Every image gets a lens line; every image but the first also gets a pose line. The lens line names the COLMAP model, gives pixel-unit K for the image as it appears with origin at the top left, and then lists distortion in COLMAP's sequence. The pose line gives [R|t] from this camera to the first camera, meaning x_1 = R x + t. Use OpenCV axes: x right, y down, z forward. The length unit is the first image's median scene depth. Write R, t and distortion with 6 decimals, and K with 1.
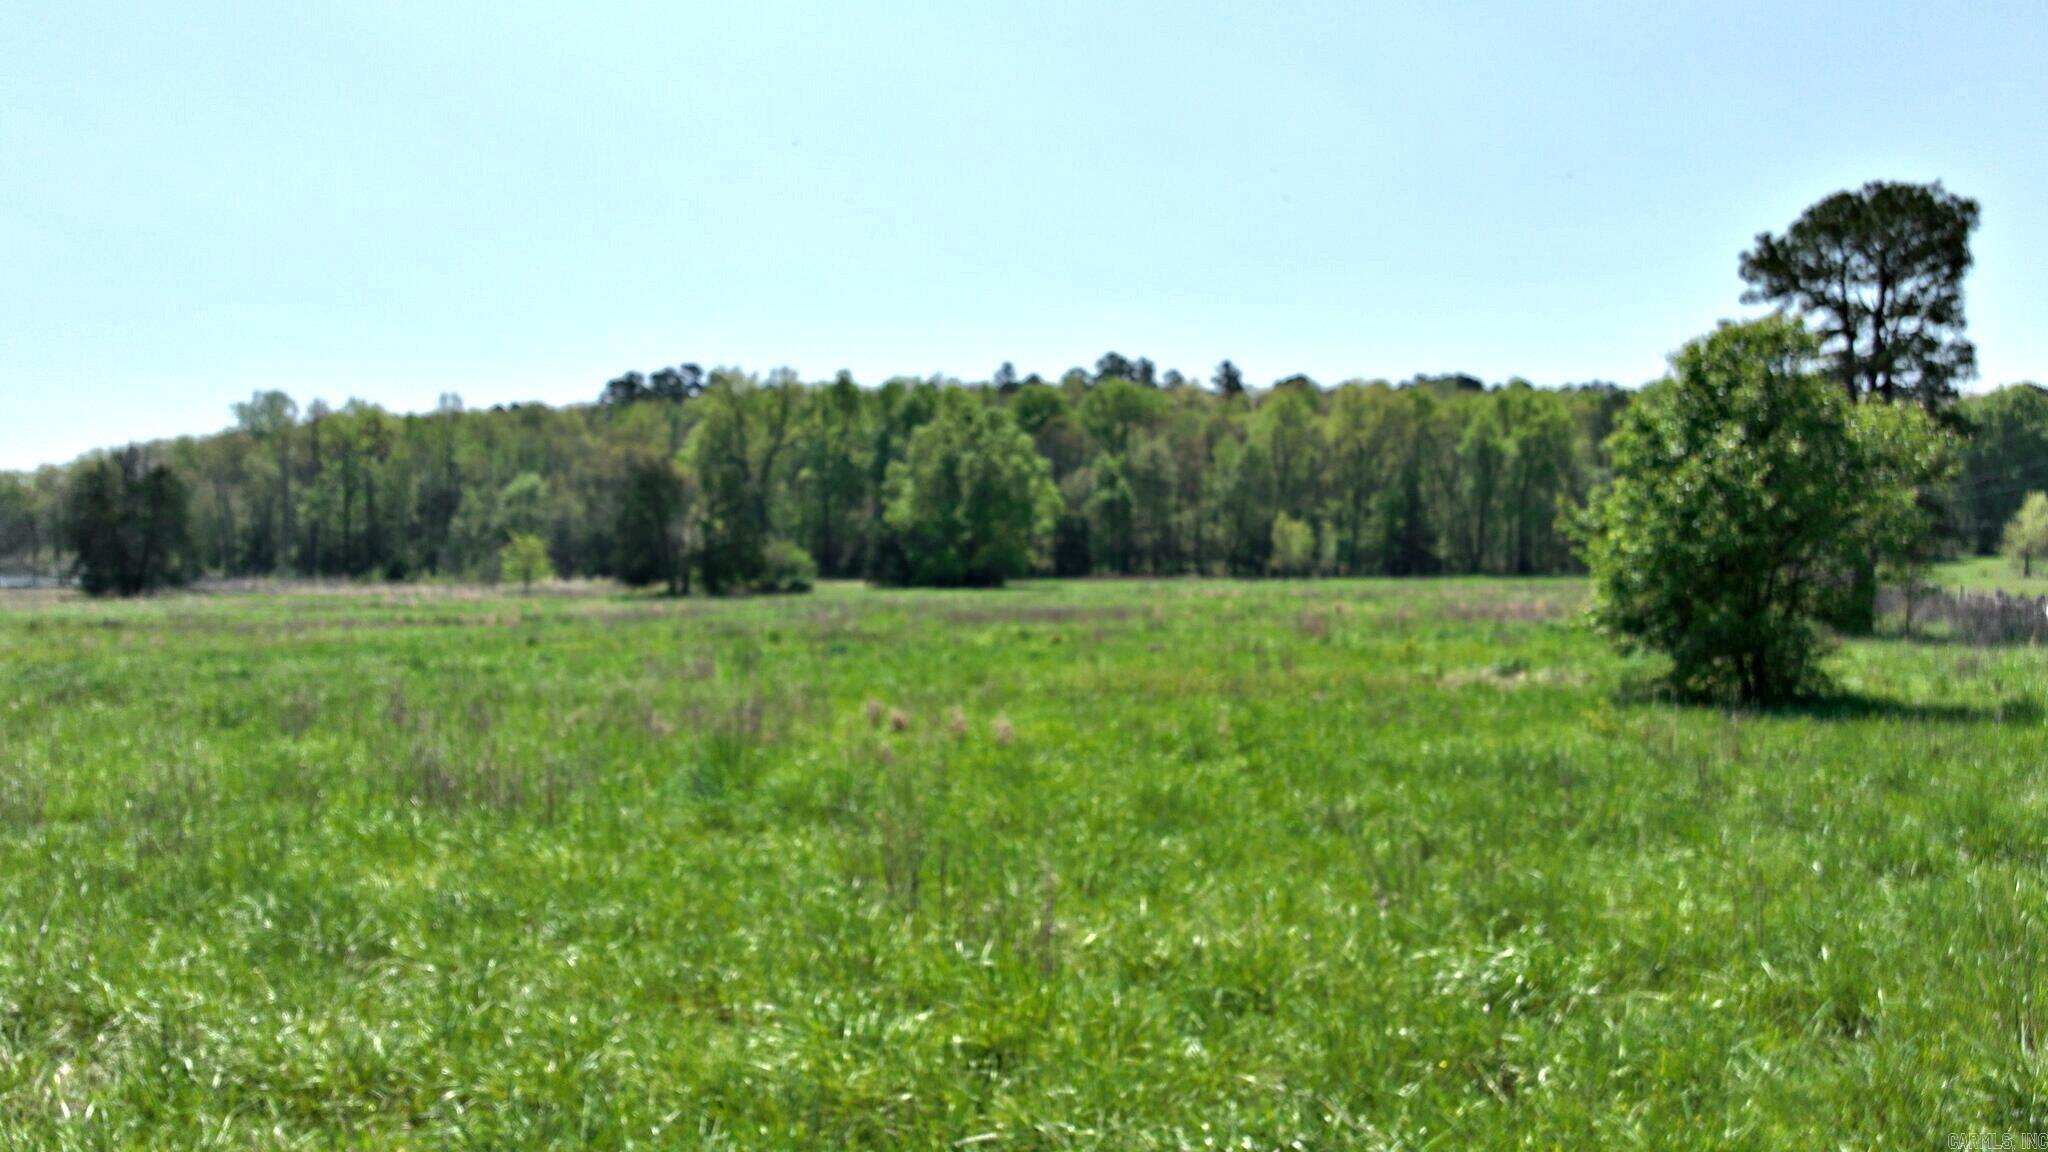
lens RADIAL K [[1441.3, 0, 1025.9], [0, 1441.3, 587.9], [0, 0, 1]] dist [-0.003040, 0.020992]
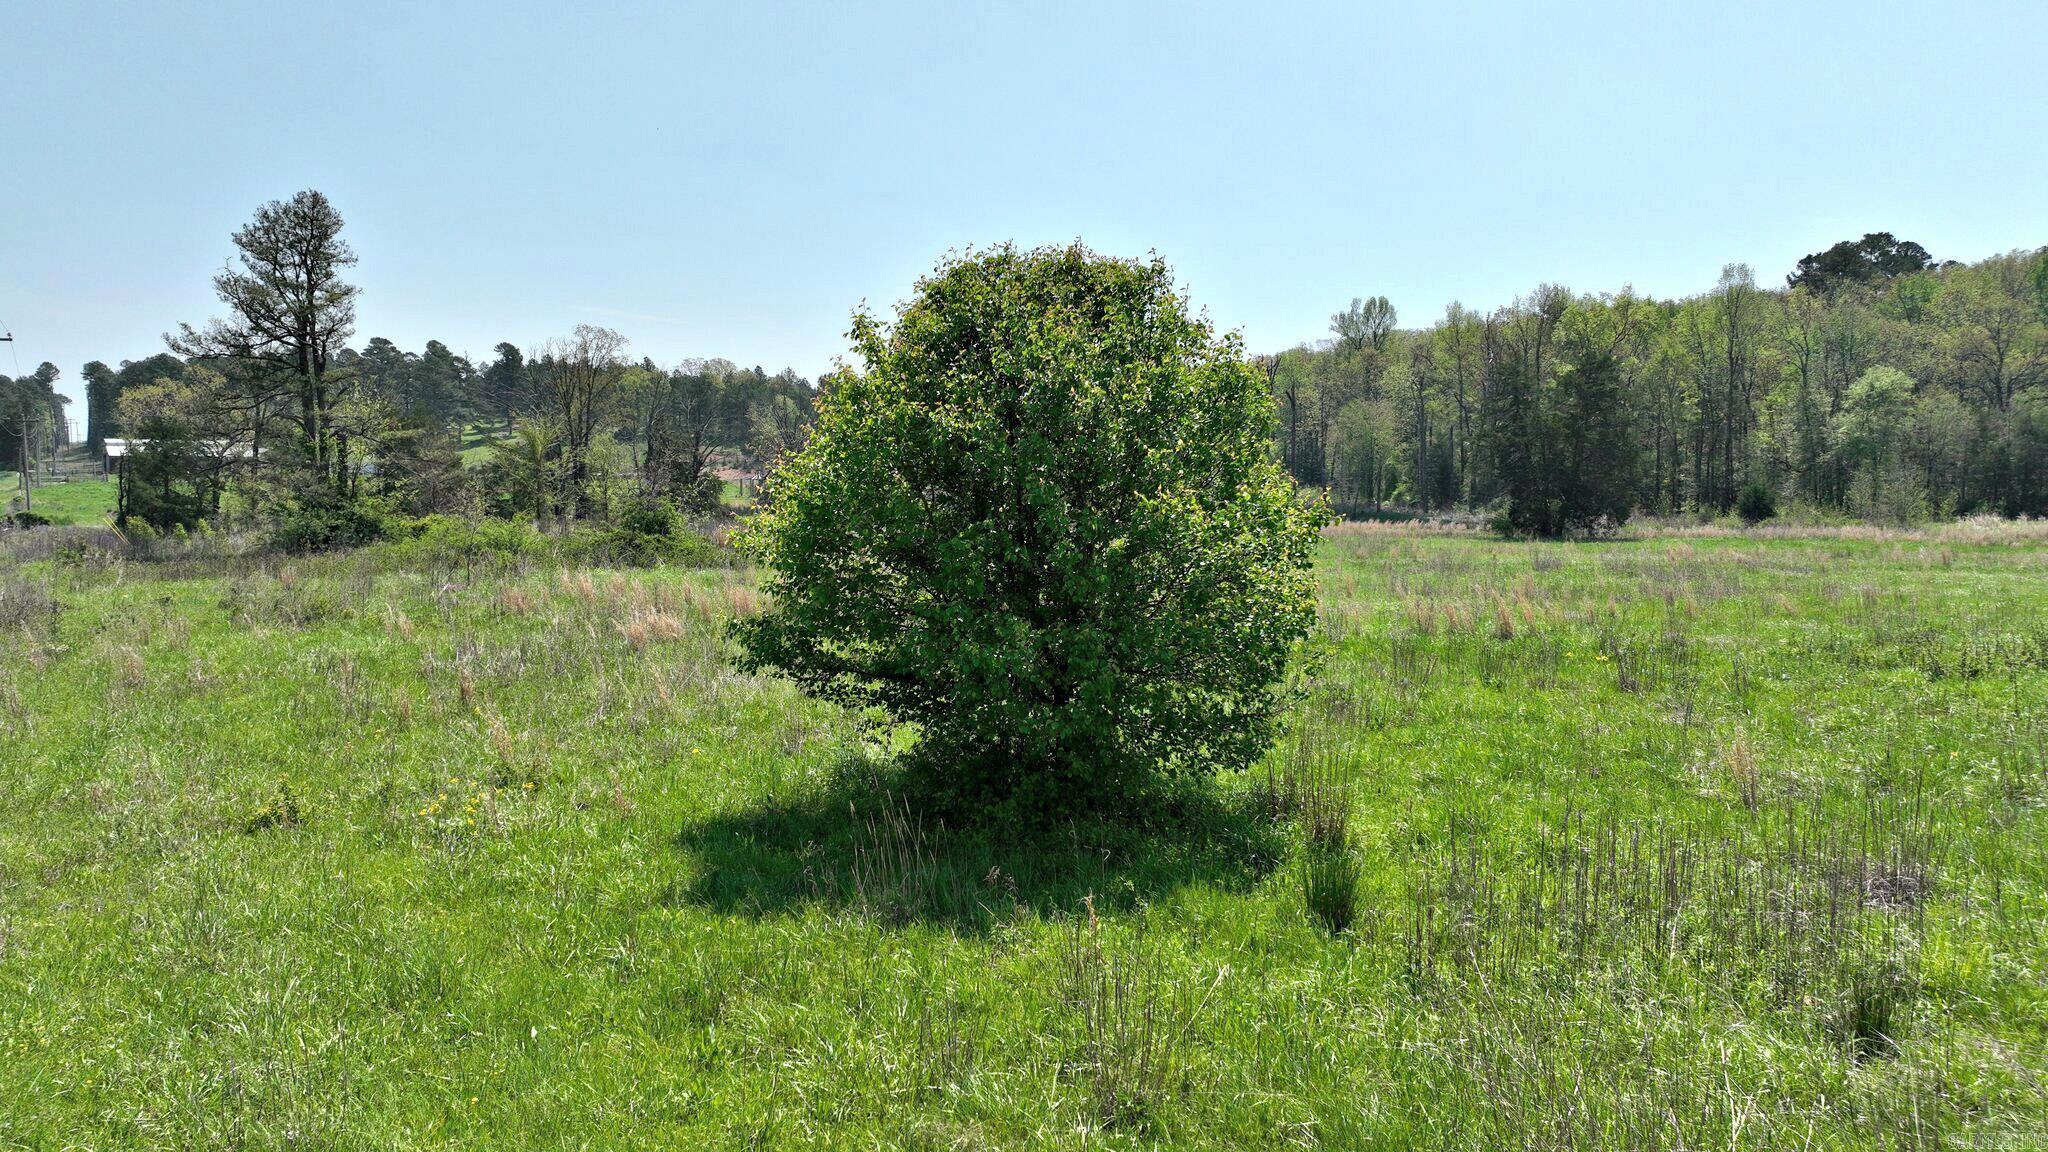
lens RADIAL K [[1441.3, 0, 1029.5], [0, 1441.3, 586.2], [0, 0, 1]] dist [-0.003040, 0.020992]
pose [[0.858721, 0.039105, -0.510949, -0.752747], [-0.016364, 0.998668, 0.048930, -0.001761], [0.512181, -0.033657, 0.858218, 0.403500]]
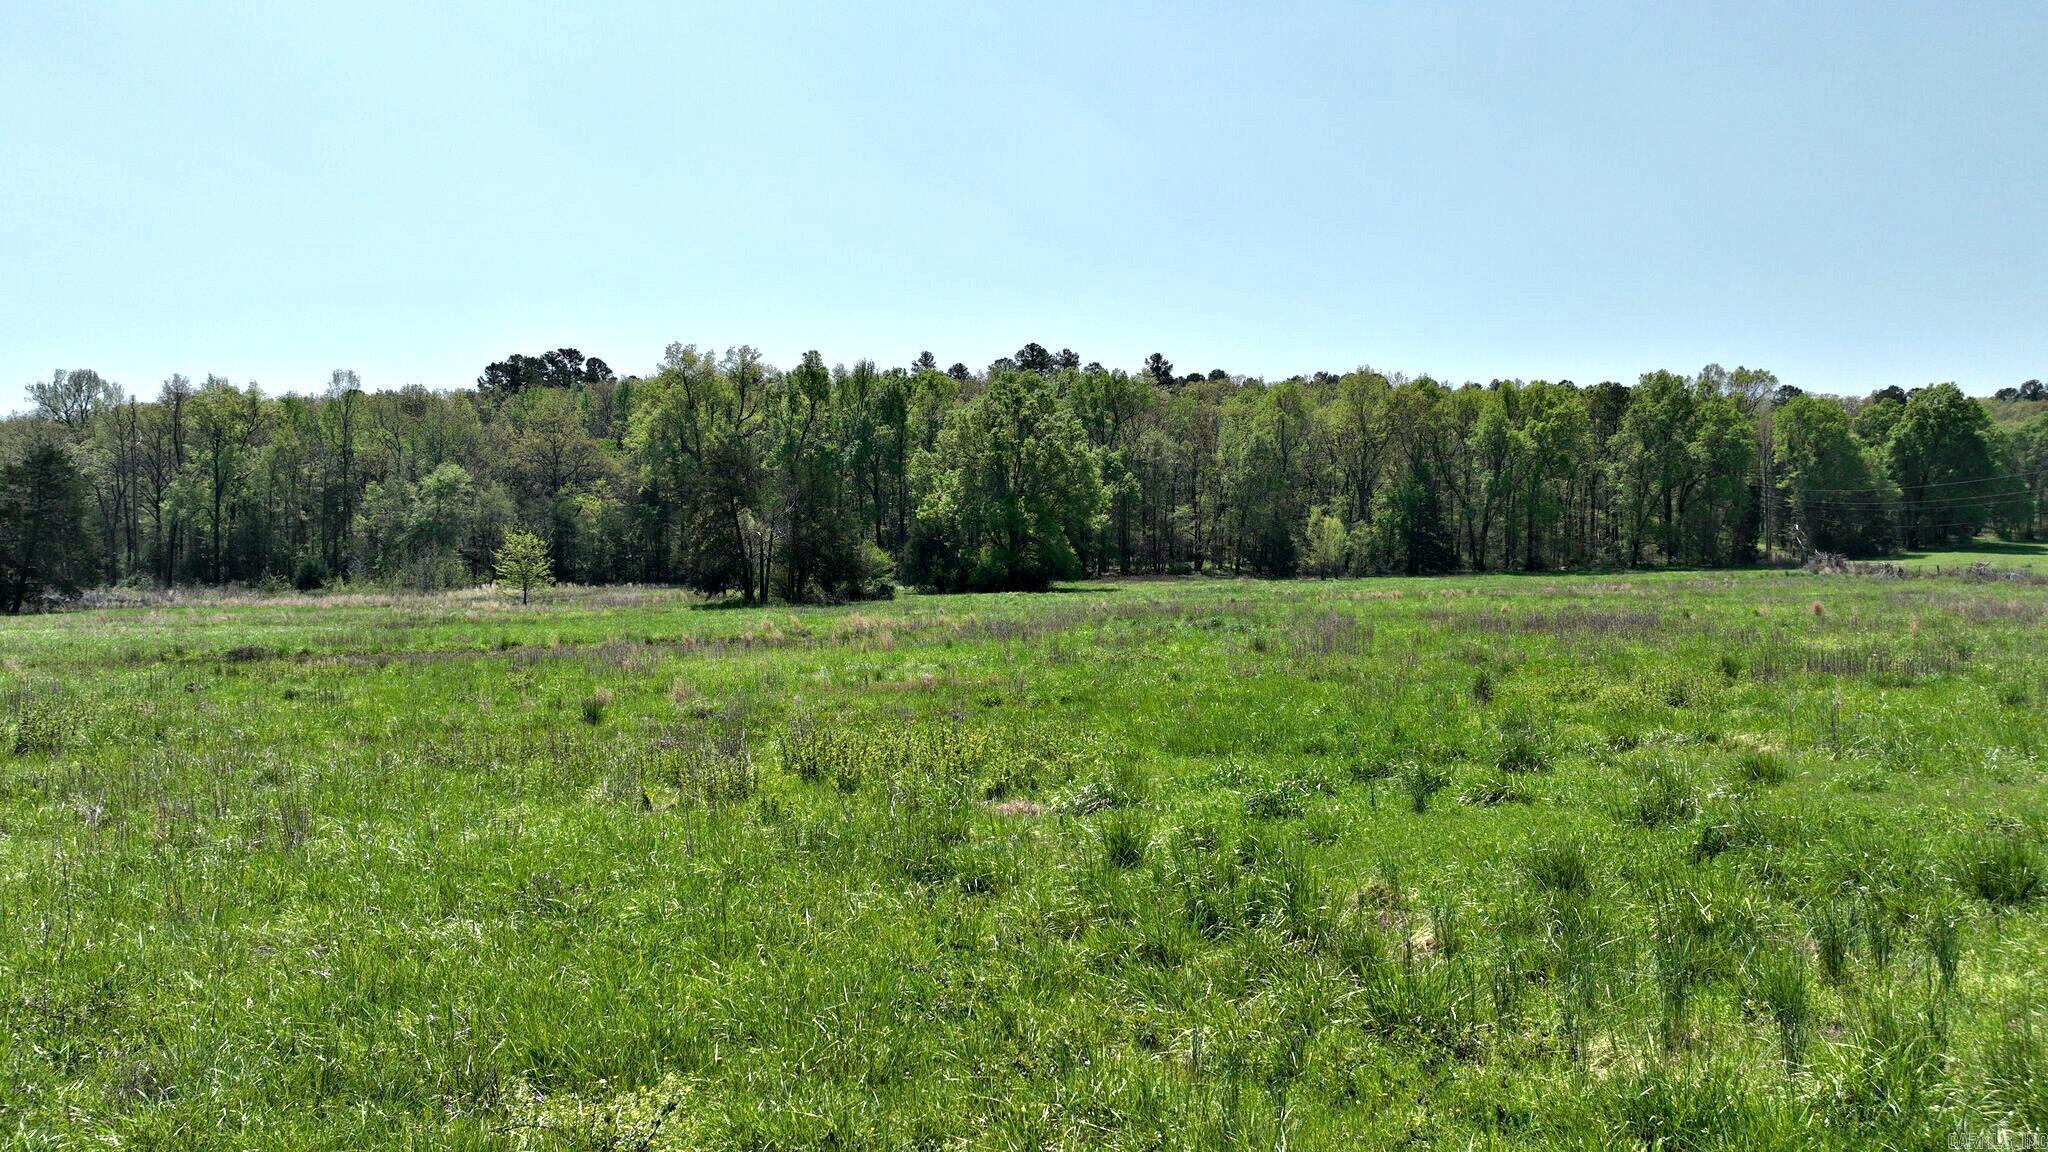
lens RADIAL K [[1441.3, 0, 1019.8], [0, 1441.3, 577.8], [0, 0, 1]] dist [-0.003040, 0.020992]
pose [[0.989015, -0.007997, 0.147597, -0.298719], [0.009428, 0.999915, -0.009001, -0.001032], [-0.147512, 0.010293, 0.989007, 0.214016]]
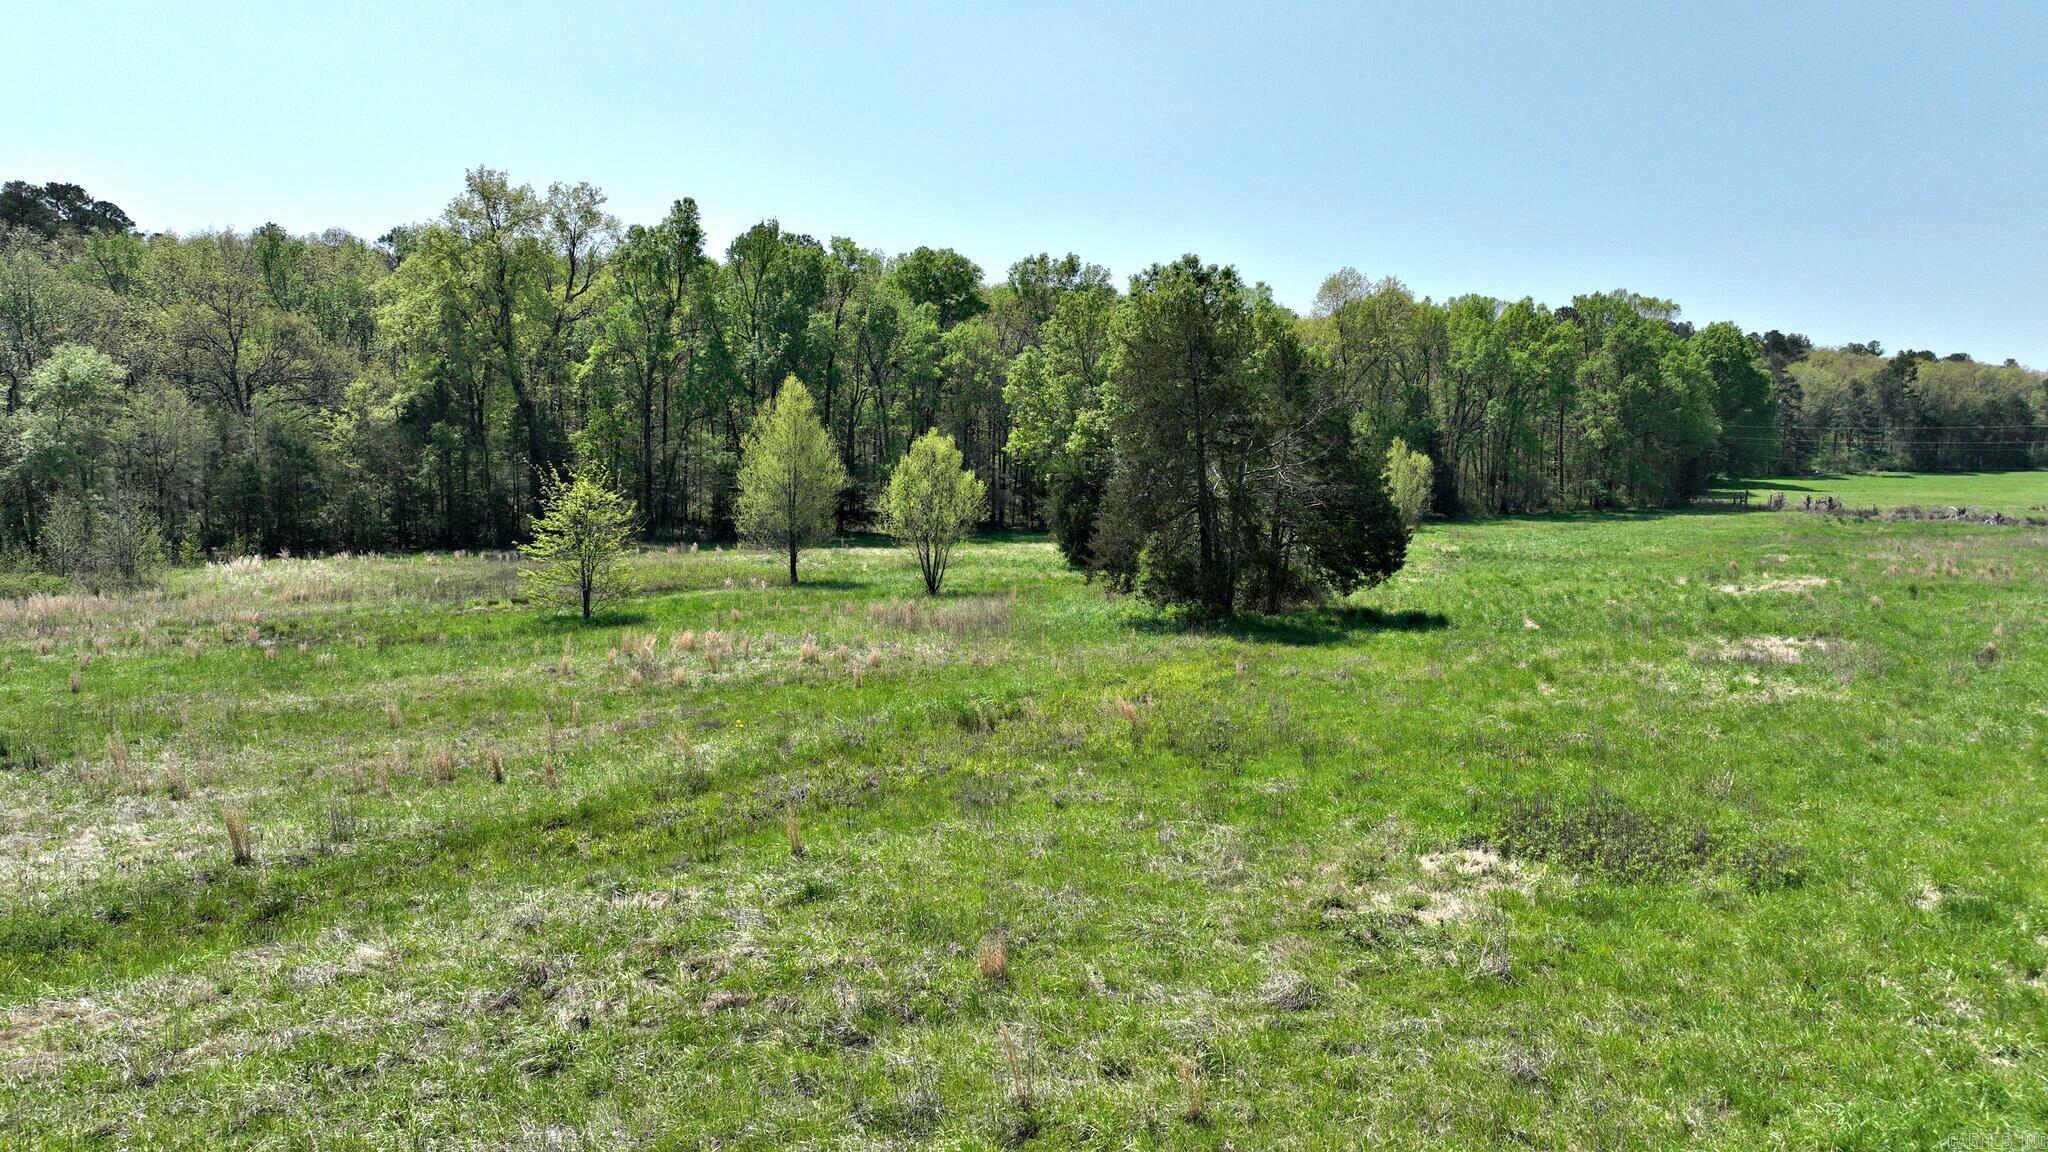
lens RADIAL K [[1441.3, 0, 1019.8], [0, 1441.3, 581.9], [0, 0, 1]] dist [-0.003040, 0.020992]
pose [[0.850245, -0.043263, 0.524606, -0.743656], [0.018653, 0.998467, 0.052109, -0.042579], [-0.526056, -0.034520, 0.849749, 0.909922]]
